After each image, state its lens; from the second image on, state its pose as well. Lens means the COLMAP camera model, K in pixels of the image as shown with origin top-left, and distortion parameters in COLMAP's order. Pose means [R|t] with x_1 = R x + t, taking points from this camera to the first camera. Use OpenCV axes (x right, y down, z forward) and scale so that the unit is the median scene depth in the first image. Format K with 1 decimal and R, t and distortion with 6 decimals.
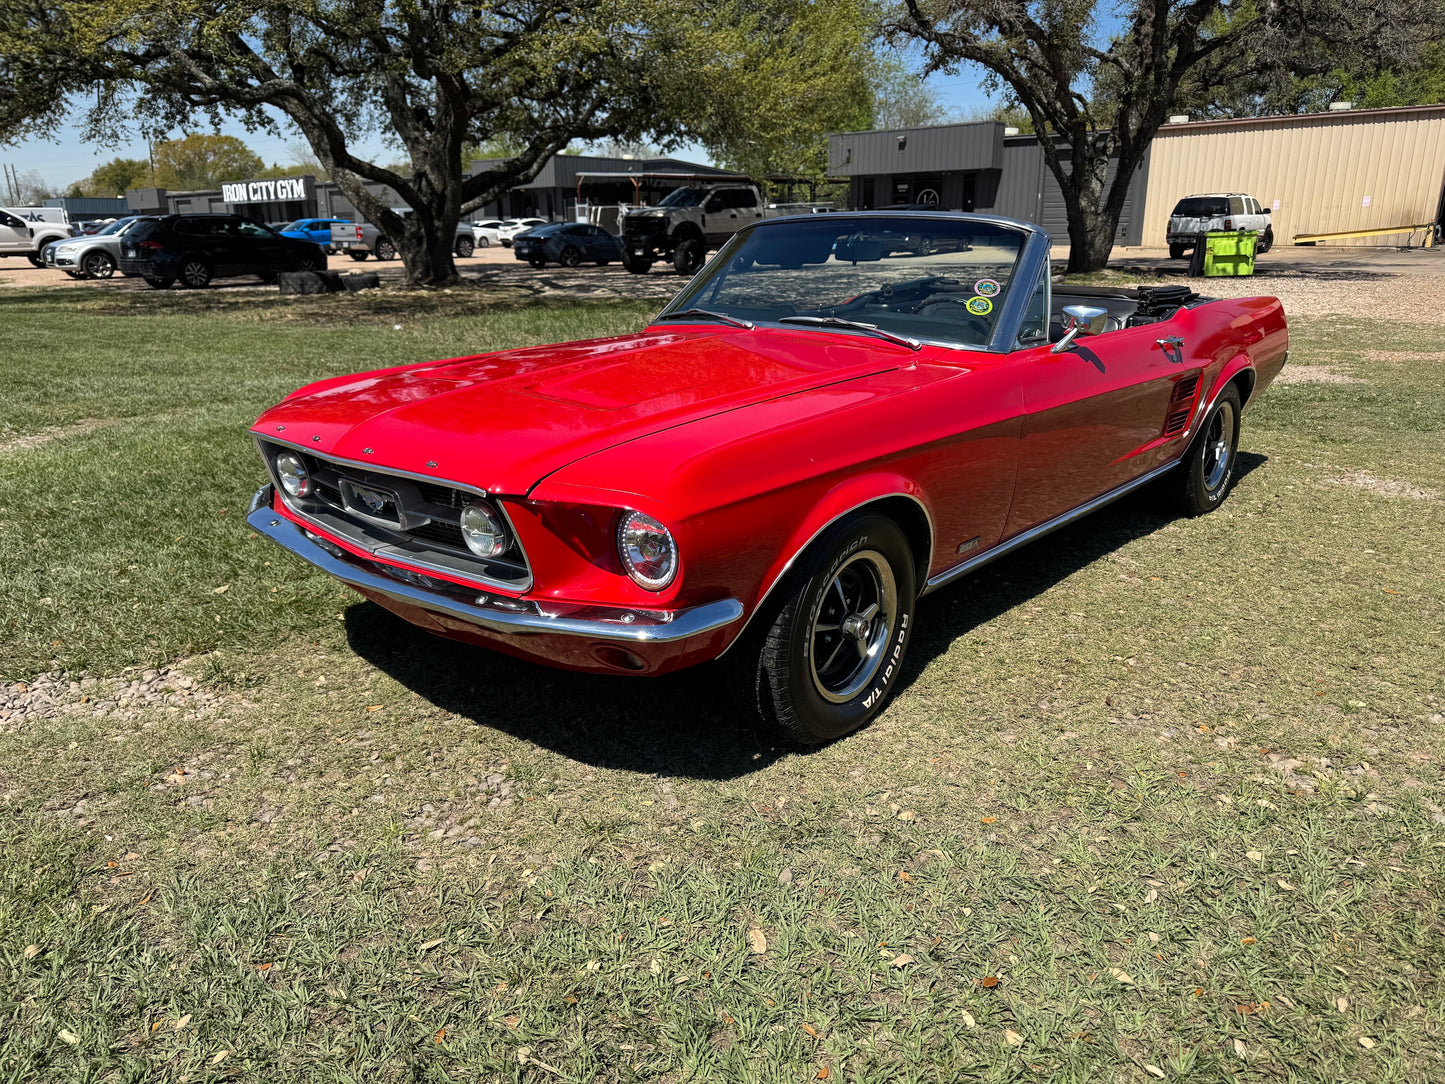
lens RADIAL K [[1032.7, 0, 722.5], [0, 1032.7, 542.0], [0, 0, 1]] dist [0.008420, -0.015006]
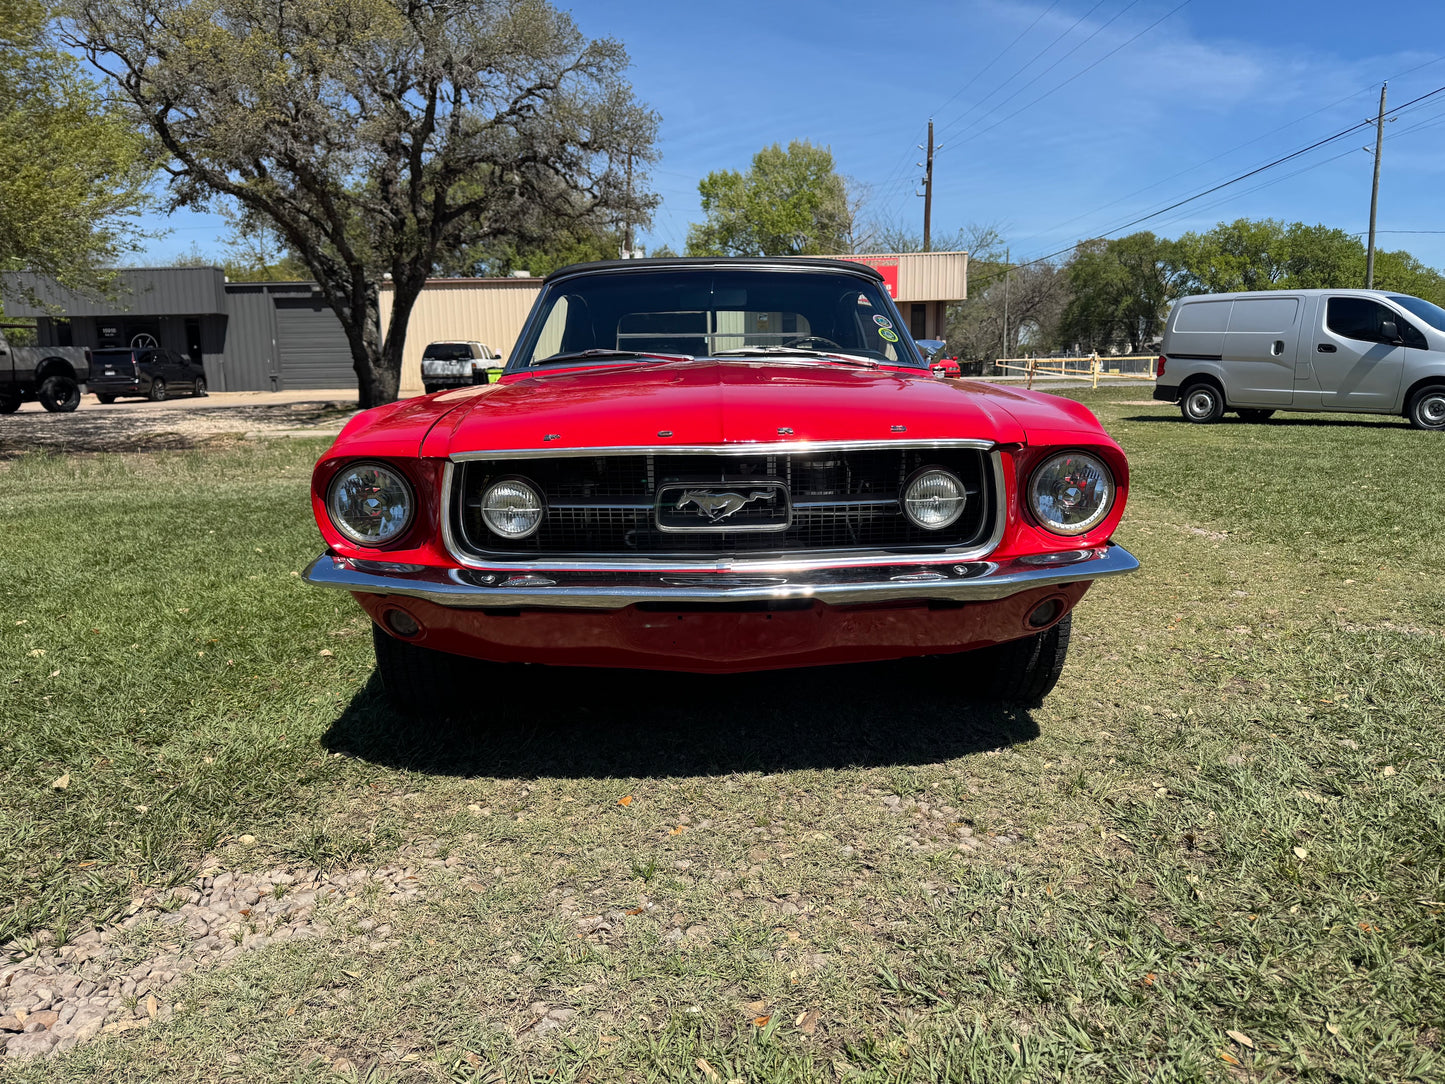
lens RADIAL K [[1028.4, 0, 725.4], [0, 1028.4, 536.8], [0, 0, 1]] dist [0.017325, -0.026855]
pose [[0.741621, -0.107362, 0.662172, -0.070314], [0.202371, 0.976927, -0.068256, 0.003270], [-0.639566, 0.184625, 0.746236, 0.031410]]
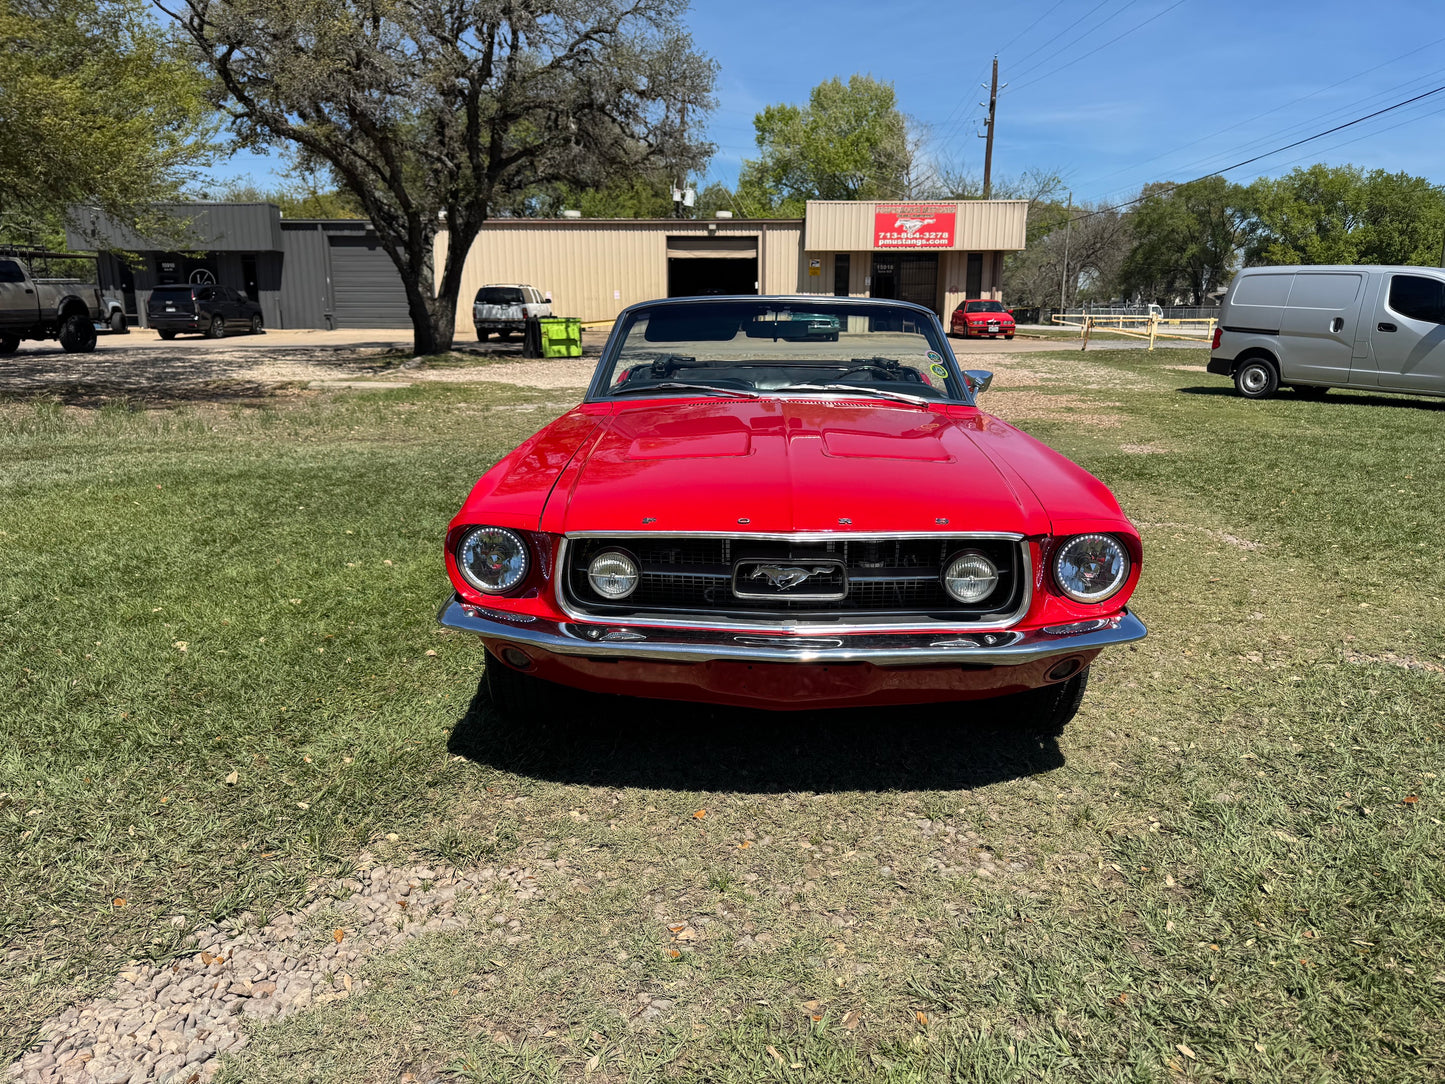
lens RADIAL K [[1030.9, 0, 728.4], [0, 1030.9, 550.6], [0, 0, 1]] dist [0.006347, -0.009683]
pose [[0.769907, -0.129818, 0.624813, -0.078610], [0.172296, 0.985016, -0.007648, -0.005374], [-0.614457, 0.113541, 0.780737, 0.022171]]
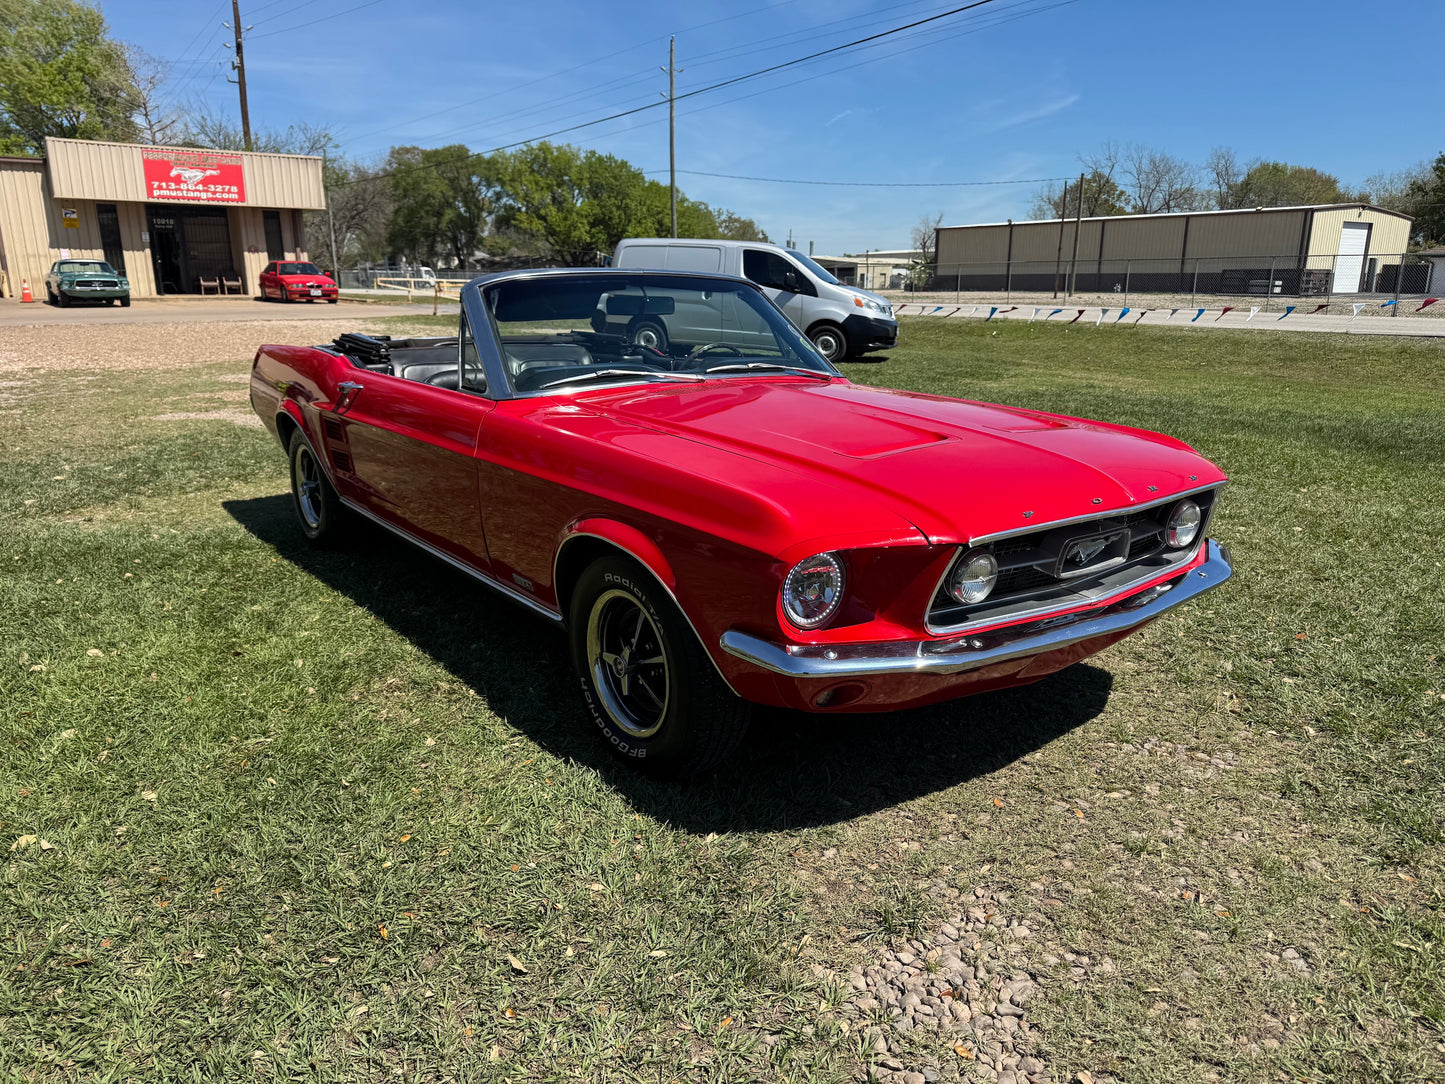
lens RADIAL K [[1036.1, 0, 726.2], [0, 1036.1, 541.9], [0, 0, 1]] dist [0.002845, -0.010033]
pose [[0.207725, -0.226588, 0.951582, -0.107419], [0.269043, 0.948517, 0.167128, -0.023441], [-0.940461, 0.221300, 0.257993, 0.079822]]
